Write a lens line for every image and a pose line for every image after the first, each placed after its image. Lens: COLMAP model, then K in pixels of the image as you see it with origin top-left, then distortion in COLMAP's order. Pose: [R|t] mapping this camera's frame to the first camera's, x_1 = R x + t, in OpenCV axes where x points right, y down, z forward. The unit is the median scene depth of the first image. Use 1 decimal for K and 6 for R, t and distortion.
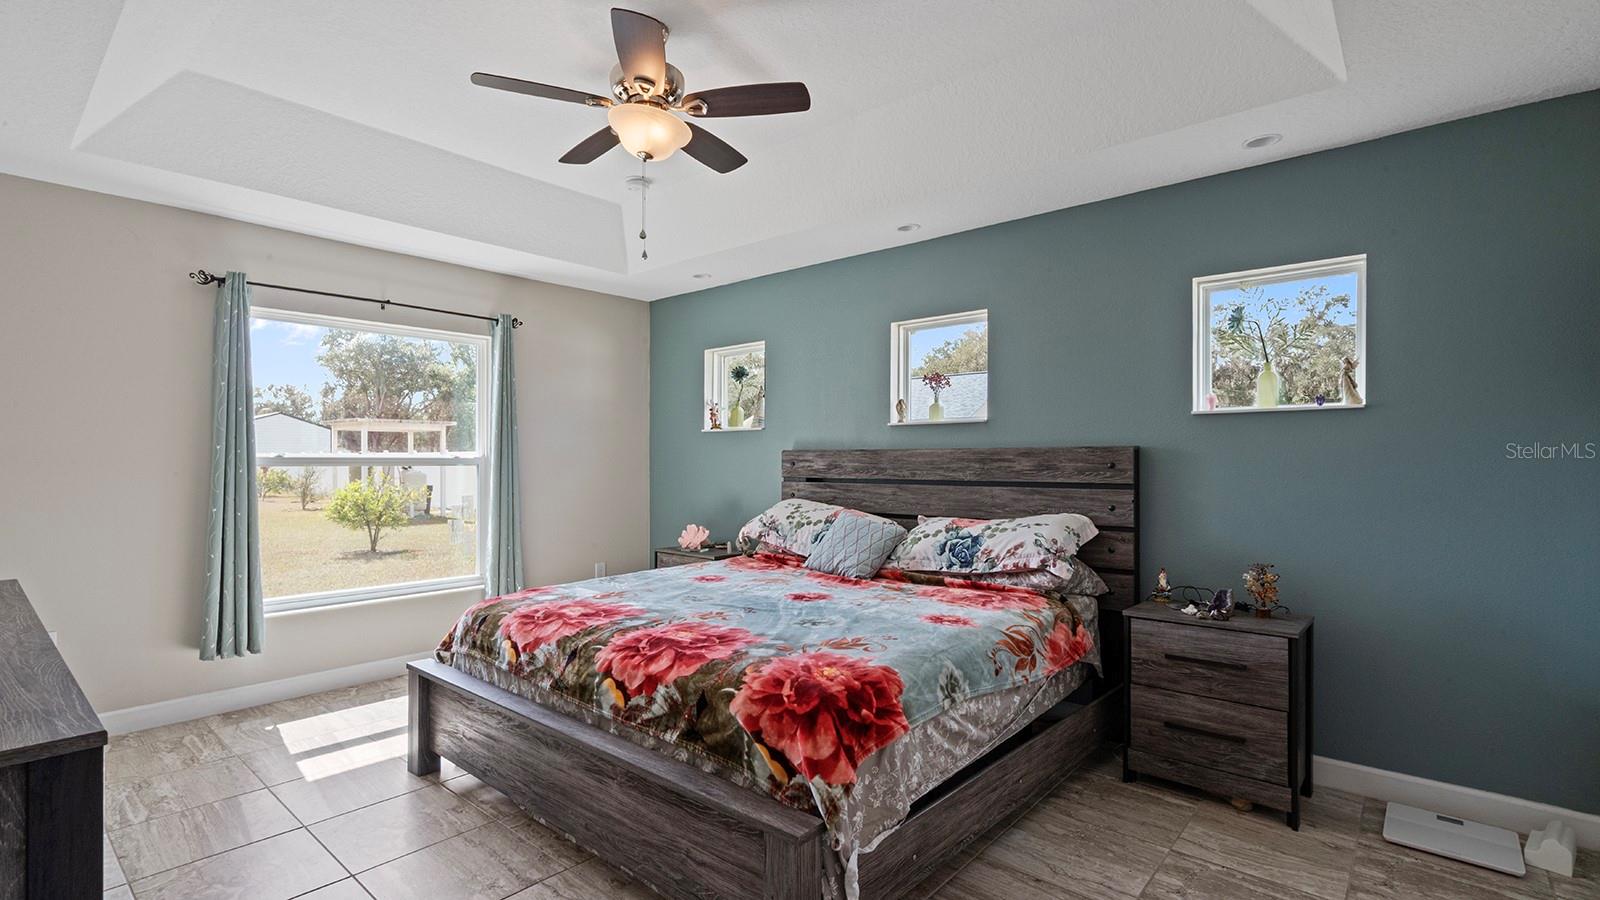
lens RADIAL K [[735.3, 0, 790.0], [0, 735.3, 456.6], [0, 0, 1]] dist [-0.000942, 0.002612]
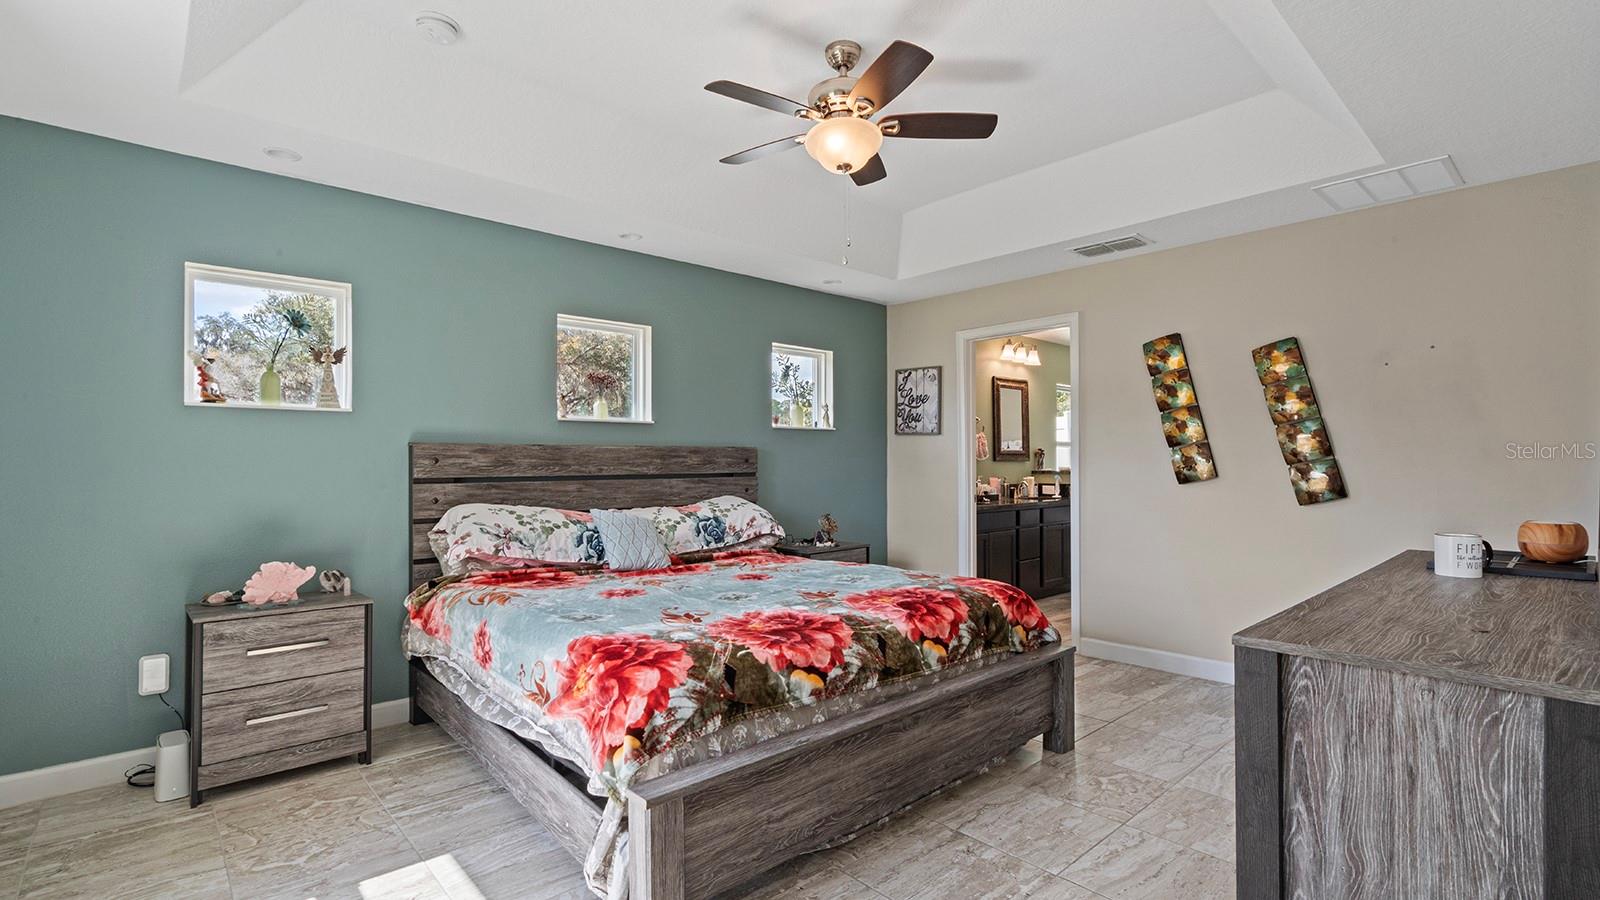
lens RADIAL K [[735.3, 0, 790.1], [0, 735.3, 452.8], [0, 0, 1]] dist [-0.000942, 0.002612]
pose [[0.116552, 0.006965, 0.993160, -0.882065], [-0.006354, 0.999960, -0.006267, 0.005327], [-0.993164, -0.005580, 0.116592, 0.660056]]
